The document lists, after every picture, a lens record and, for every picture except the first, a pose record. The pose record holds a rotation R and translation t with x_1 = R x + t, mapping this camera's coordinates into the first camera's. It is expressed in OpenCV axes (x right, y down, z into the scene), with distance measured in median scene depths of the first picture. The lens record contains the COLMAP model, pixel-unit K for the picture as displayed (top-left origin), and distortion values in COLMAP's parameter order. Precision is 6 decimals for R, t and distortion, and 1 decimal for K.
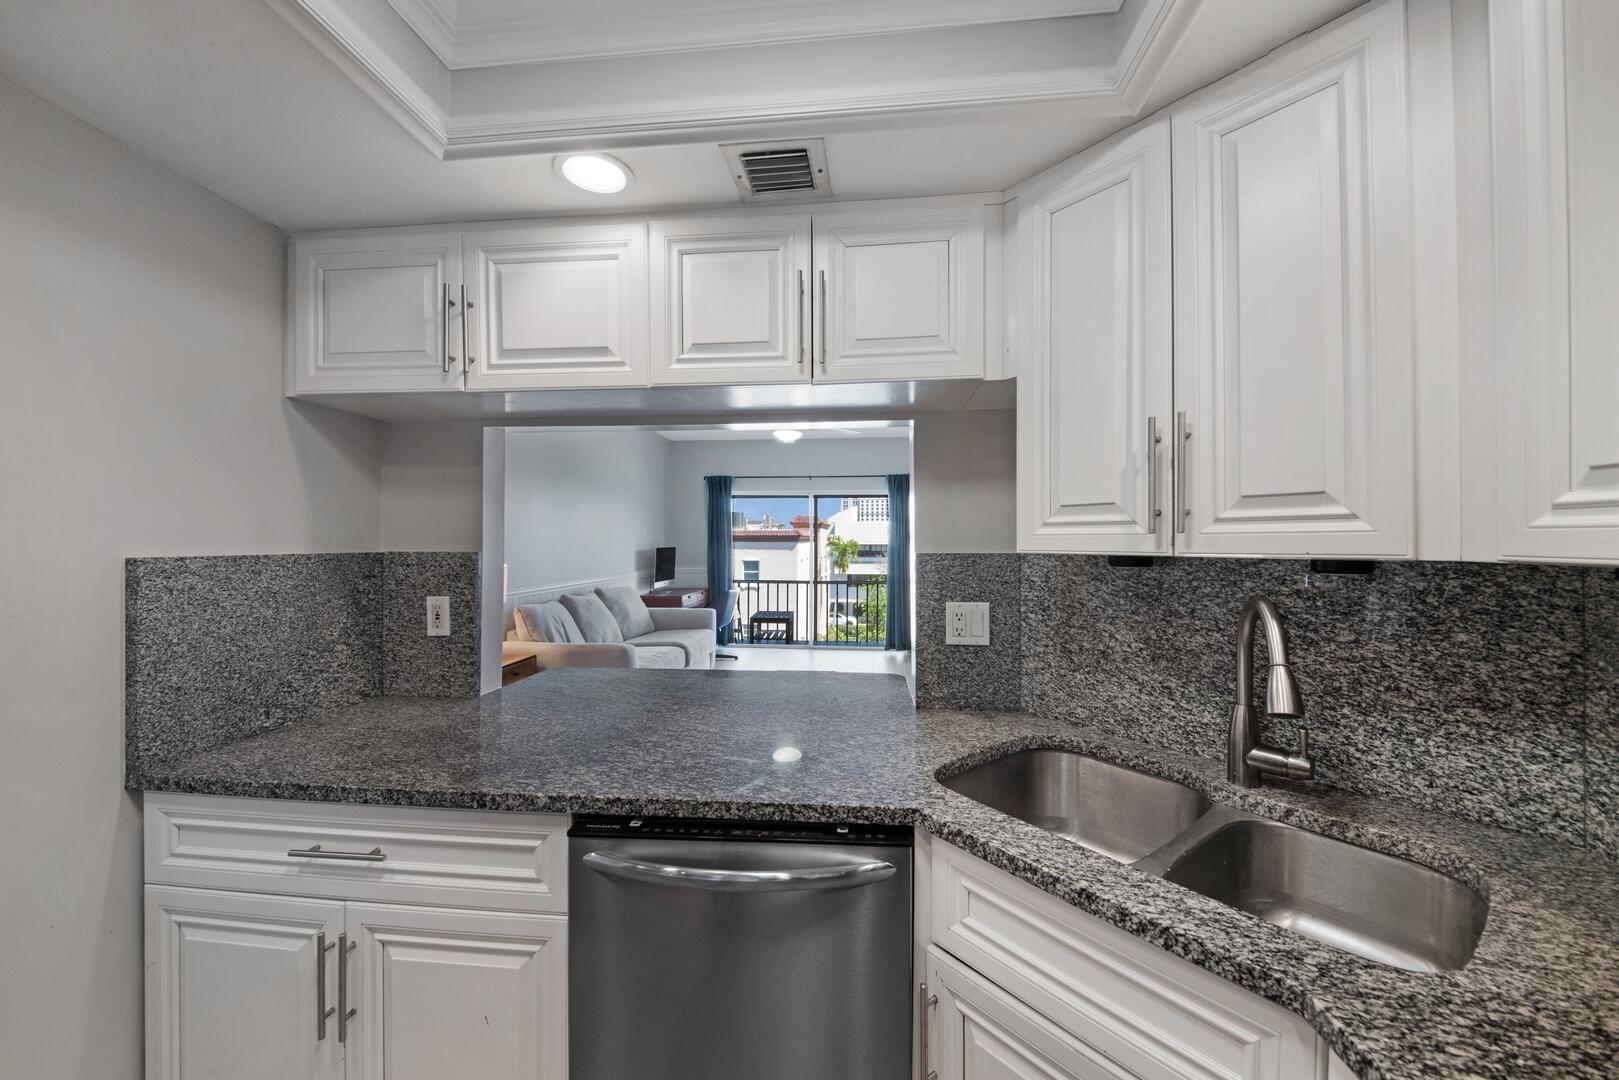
lens RADIAL K [[607.5, 0, 798.6], [0, 607.5, 542.3], [0, 0, 1]] dist [-0.001849, -0.000155]
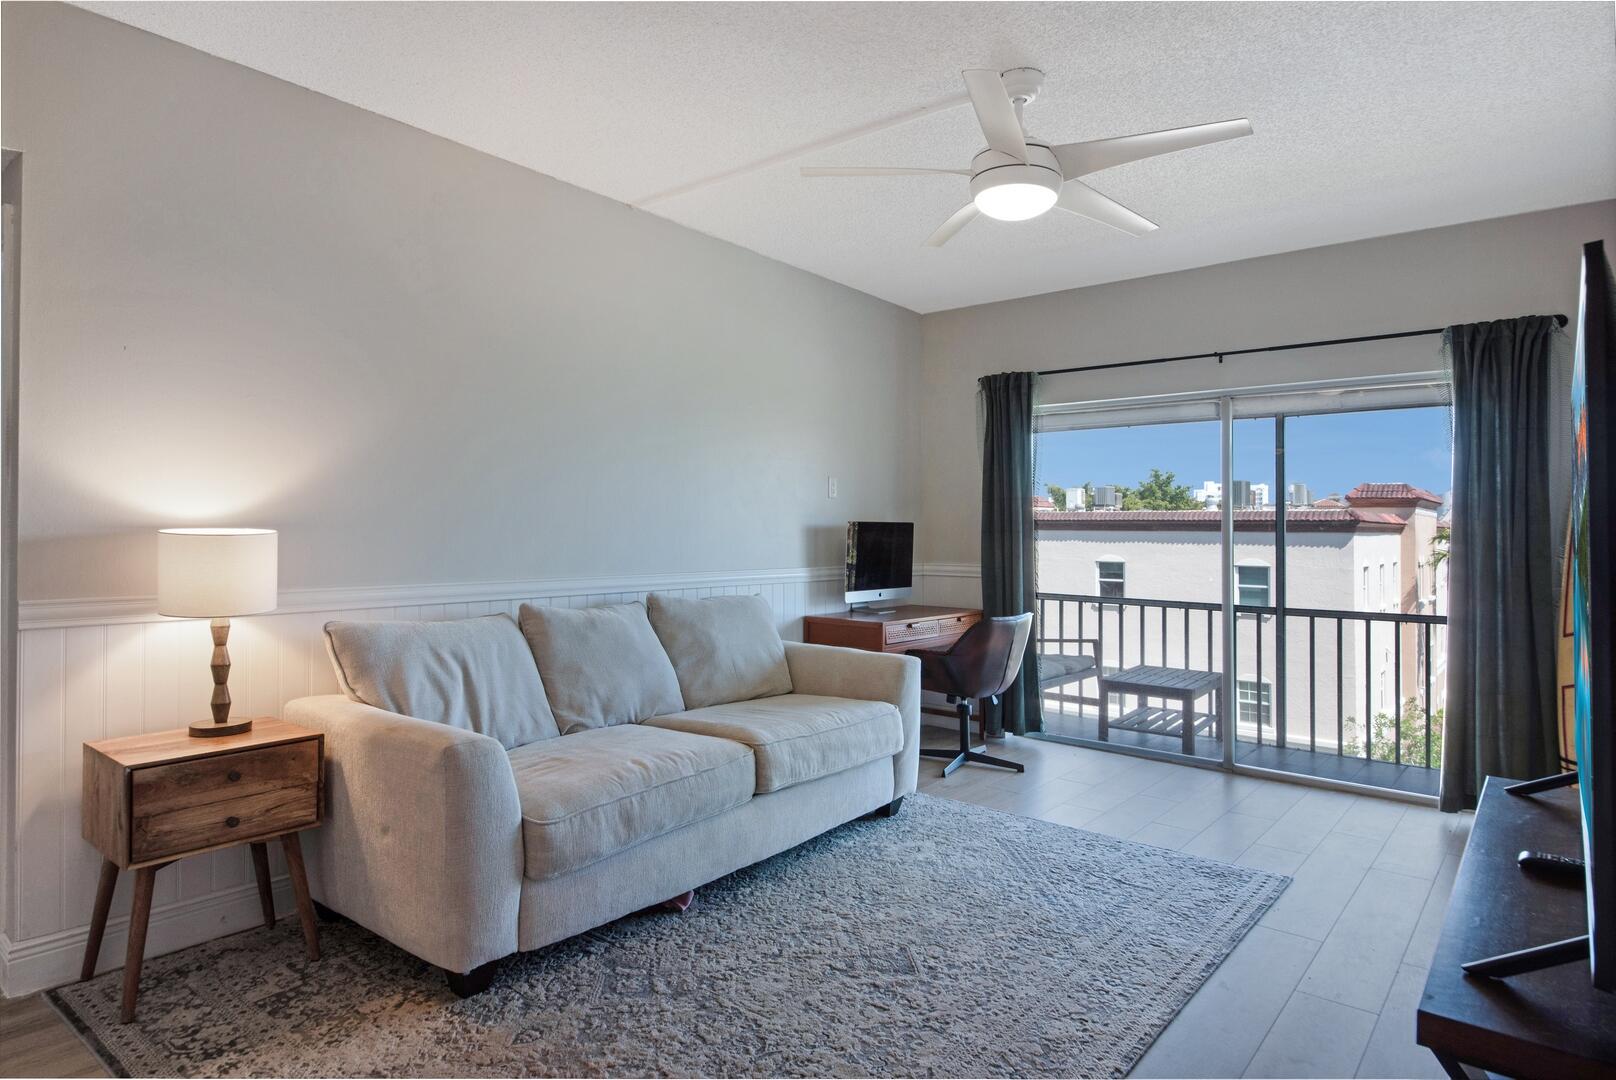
lens RADIAL K [[898.7, 0, 803.7], [0, 898.7, 528.4], [0, 0, 1]] dist [0.029127, -0.000654]
pose [[0.836486, 0.005105, -0.547964, 0.108565], [-0.009590, 0.999940, -0.005324, 0.014798], [0.547904, 0.009708, 0.836485, 0.289825]]
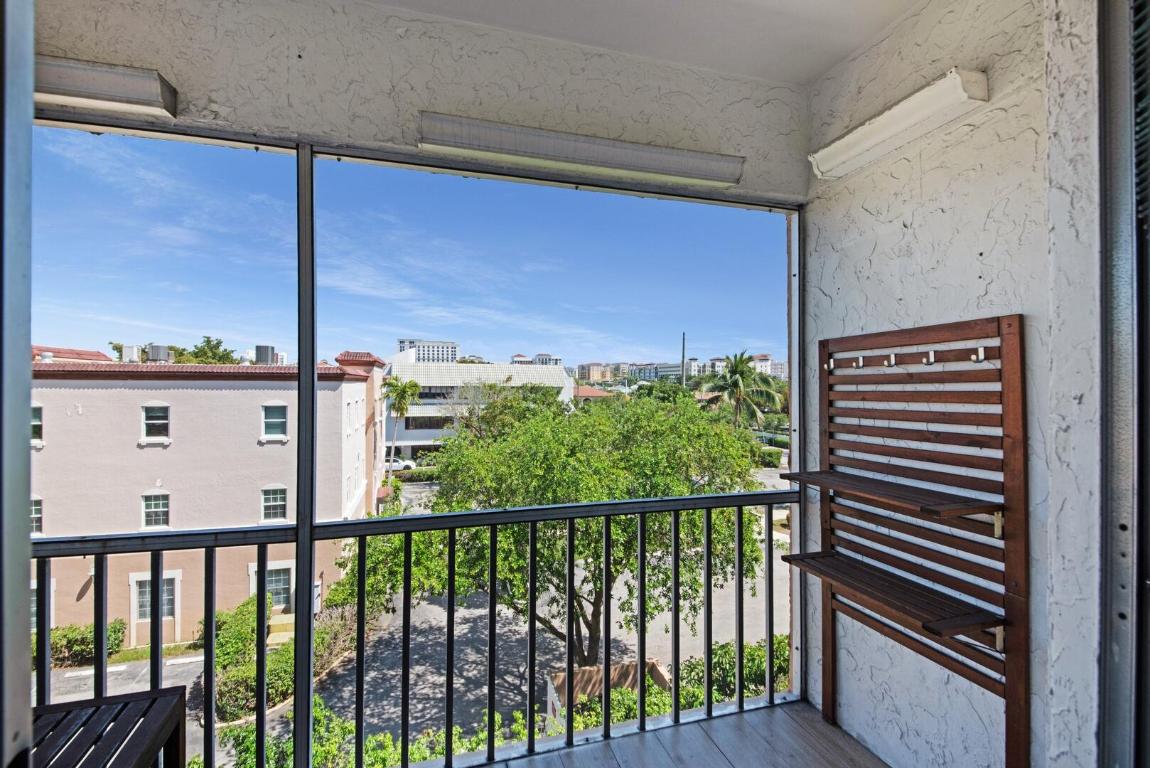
lens RADIAL K [[521.7, 0, 576.3], [0, 521.7, 387.2], [0, 0, 1]] dist [-0.005604, -0.000655]
pose [[0.921001, 0.000432, 0.389561, 0.050660], [-0.002339, 0.999987, 0.004423, 0.010942], [-0.389554, -0.004985, 0.920990, 0.858587]]
